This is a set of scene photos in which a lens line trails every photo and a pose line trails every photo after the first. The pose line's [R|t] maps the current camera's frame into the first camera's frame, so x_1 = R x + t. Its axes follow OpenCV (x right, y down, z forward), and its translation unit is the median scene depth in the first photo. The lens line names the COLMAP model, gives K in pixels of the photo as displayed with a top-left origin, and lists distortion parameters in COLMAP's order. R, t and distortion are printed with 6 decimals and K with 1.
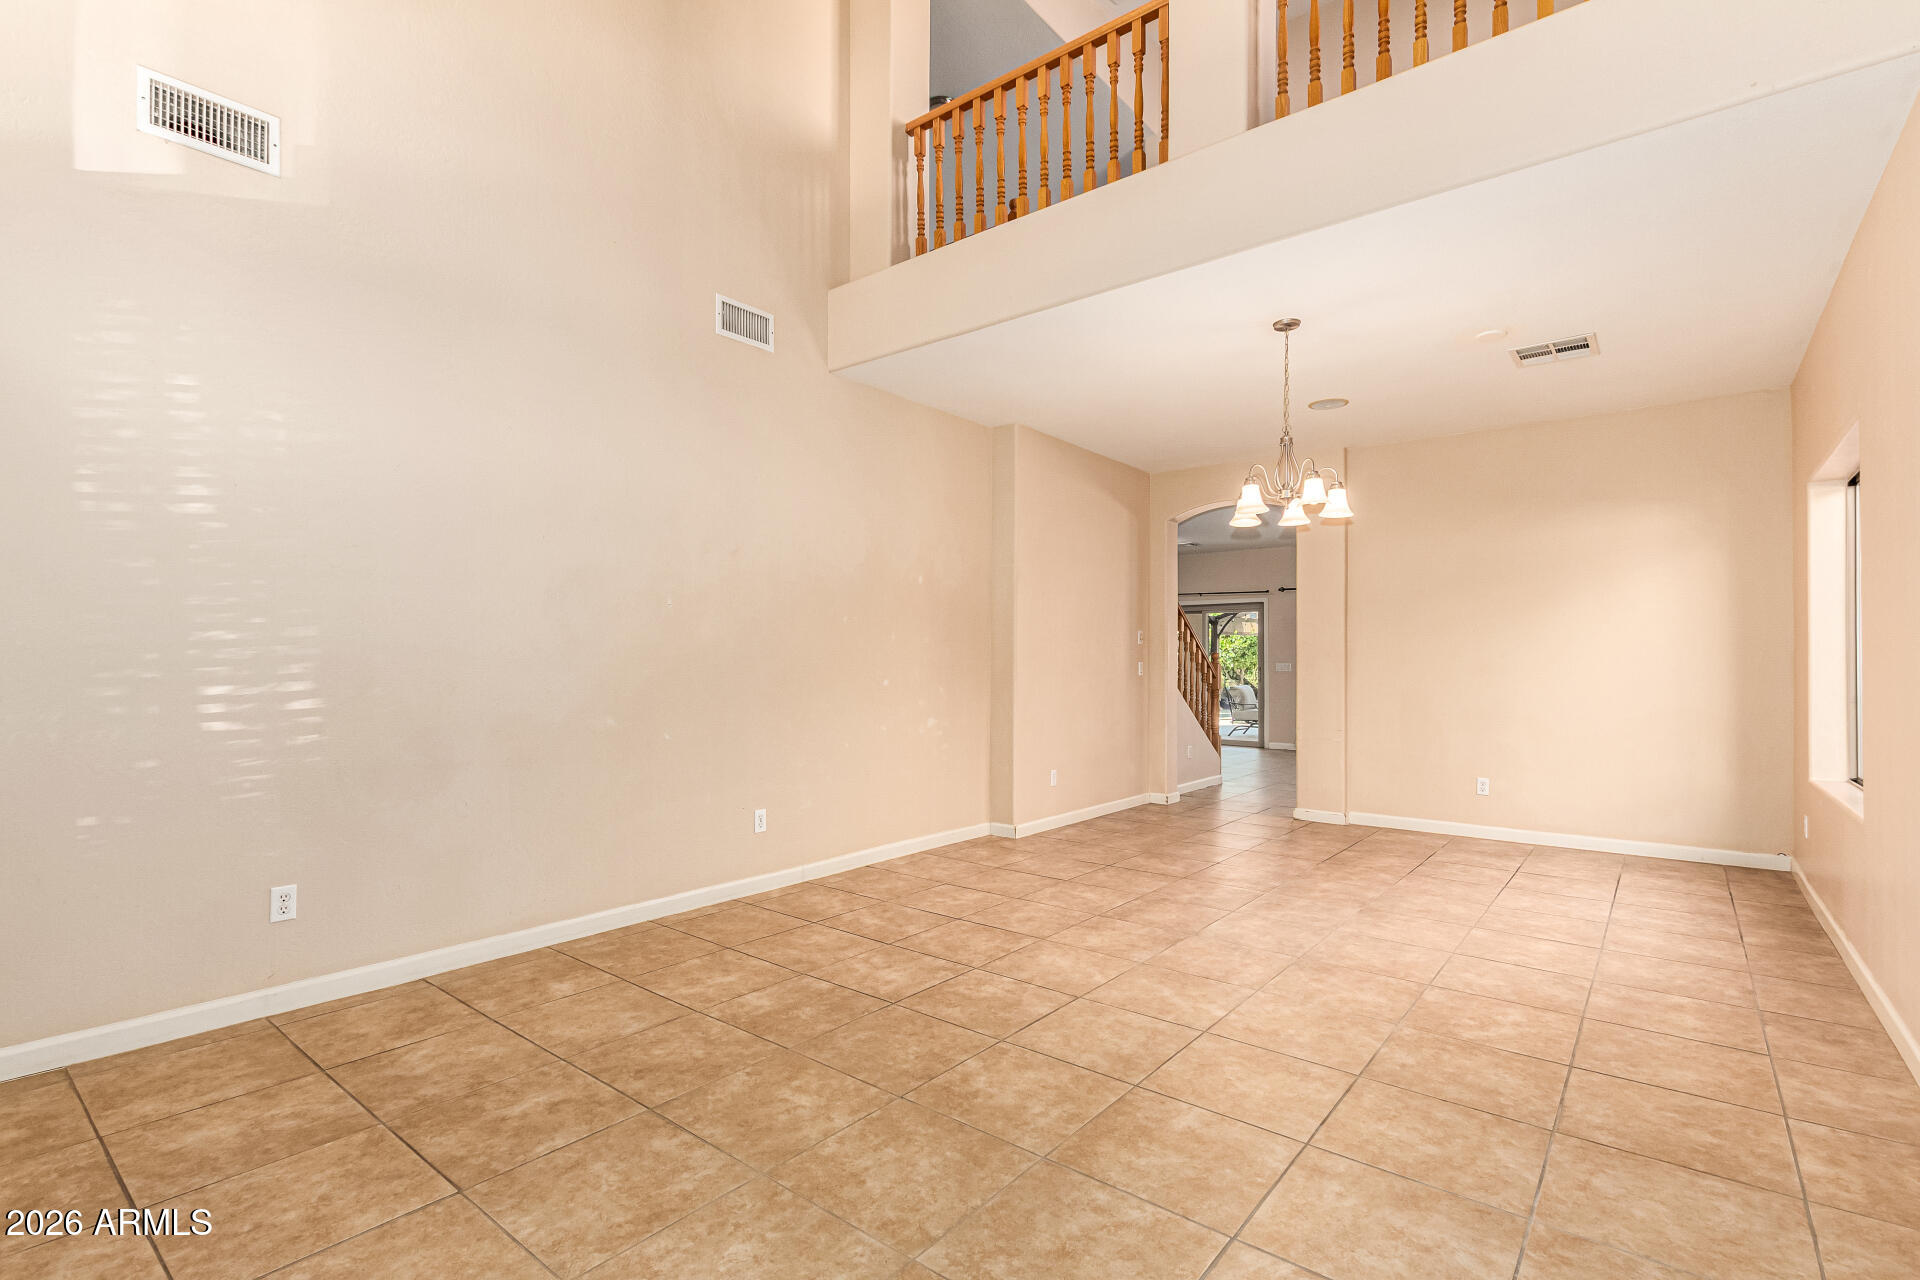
lens RADIAL K [[882.3, 0, 957.3], [0, 882.3, 650.7], [0, 0, 1]] dist [0.002730, -0.003056]
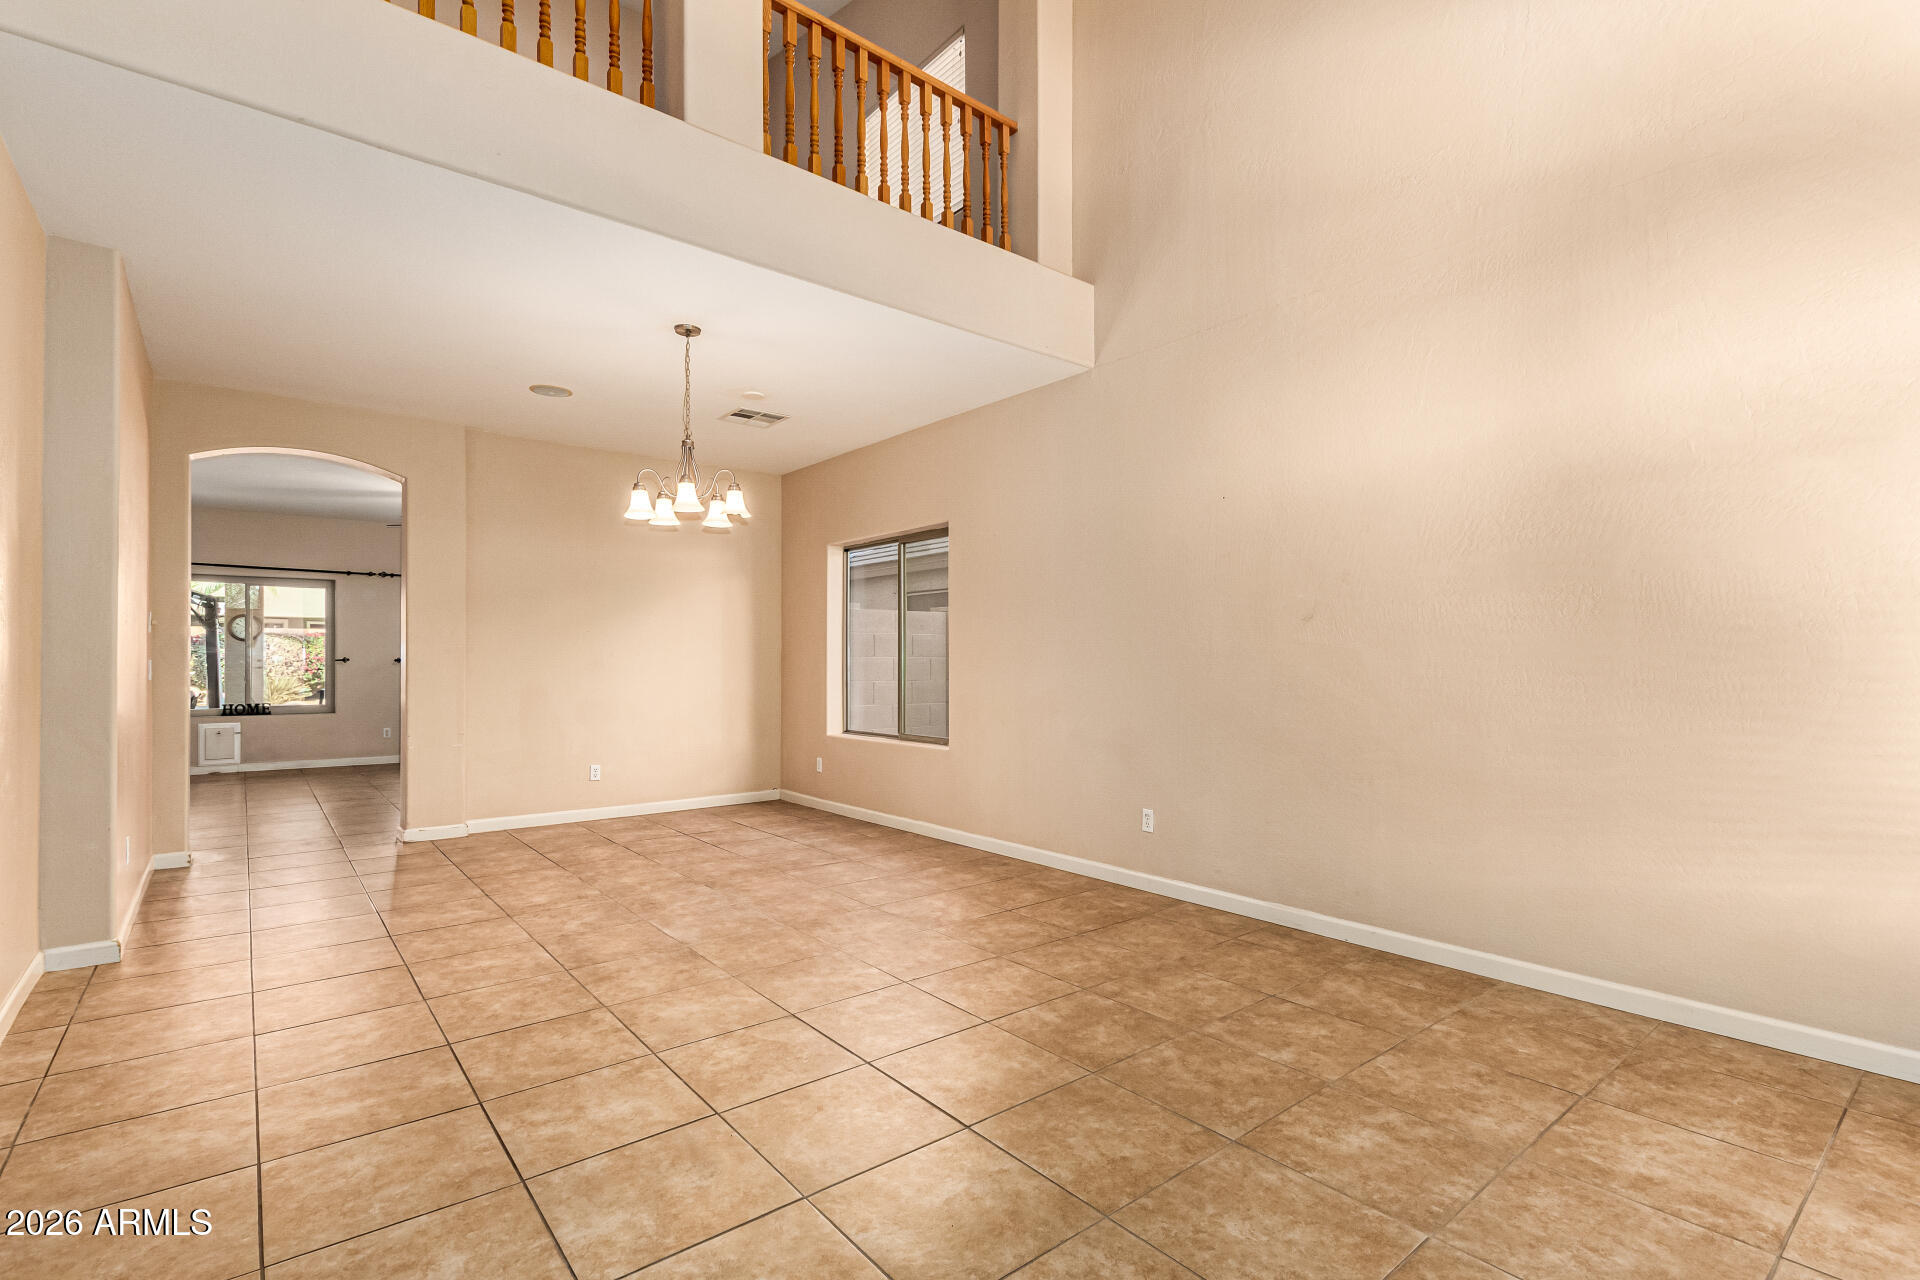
lens RADIAL K [[882.3, 0, 974.7], [0, 882.3, 649.0], [0, 0, 1]] dist [0.002730, -0.003056]
pose [[0.195233, 0.011734, 0.980687, -0.687625], [-0.013618, 0.999864, -0.009253, 0.006245], [-0.980662, -0.011549, 0.195366, 0.570994]]
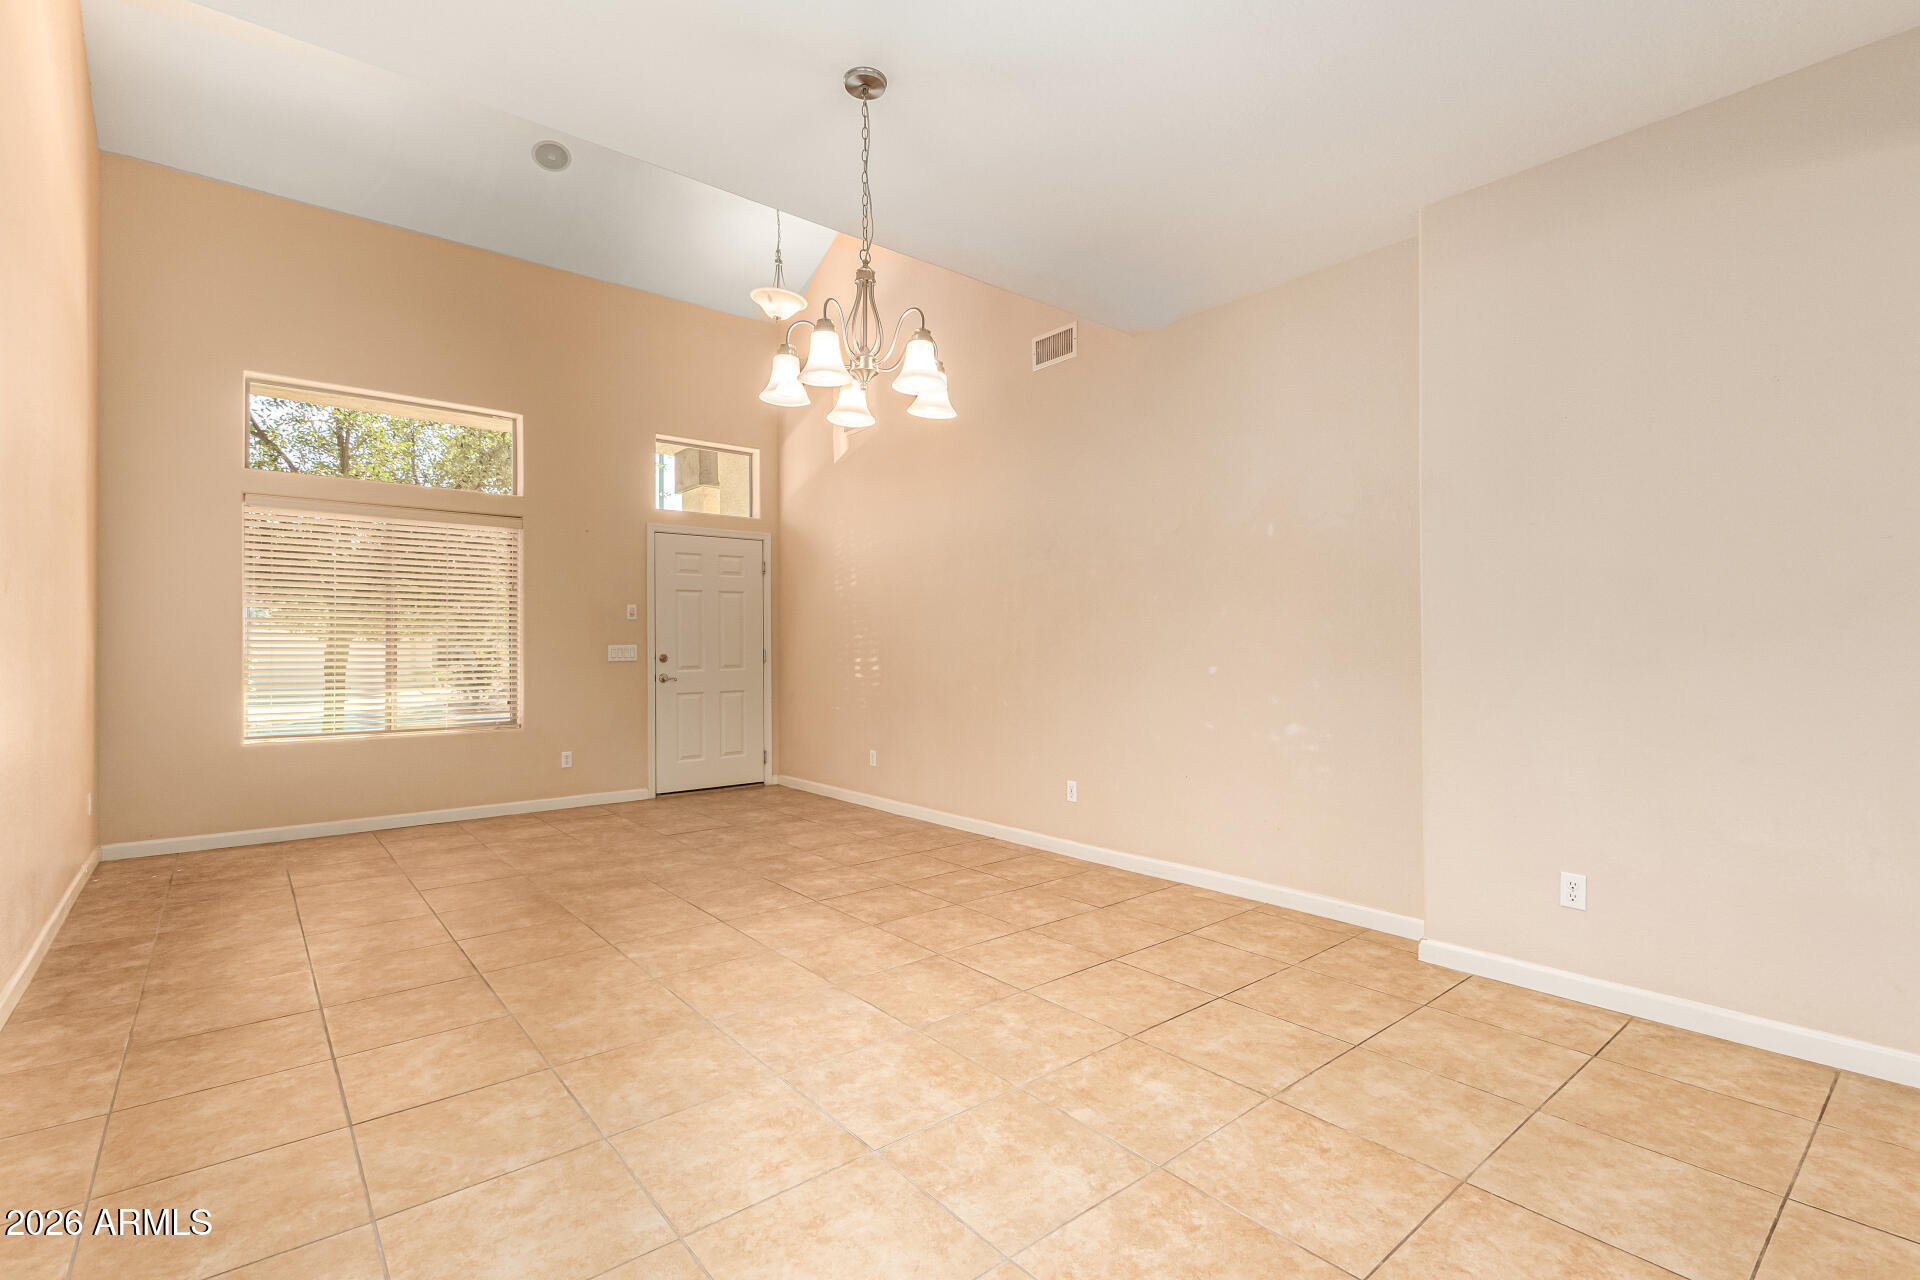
lens RADIAL K [[882.3, 0, 964.9], [0, 882.3, 647.1], [0, 0, 1]] dist [0.002730, -0.003056]
pose [[-0.196531, -0.004073, -0.980489, 1.151971], [0.015701, 0.999850, -0.007301, 0.026277], [0.980372, -0.016829, -0.196438, 1.431052]]
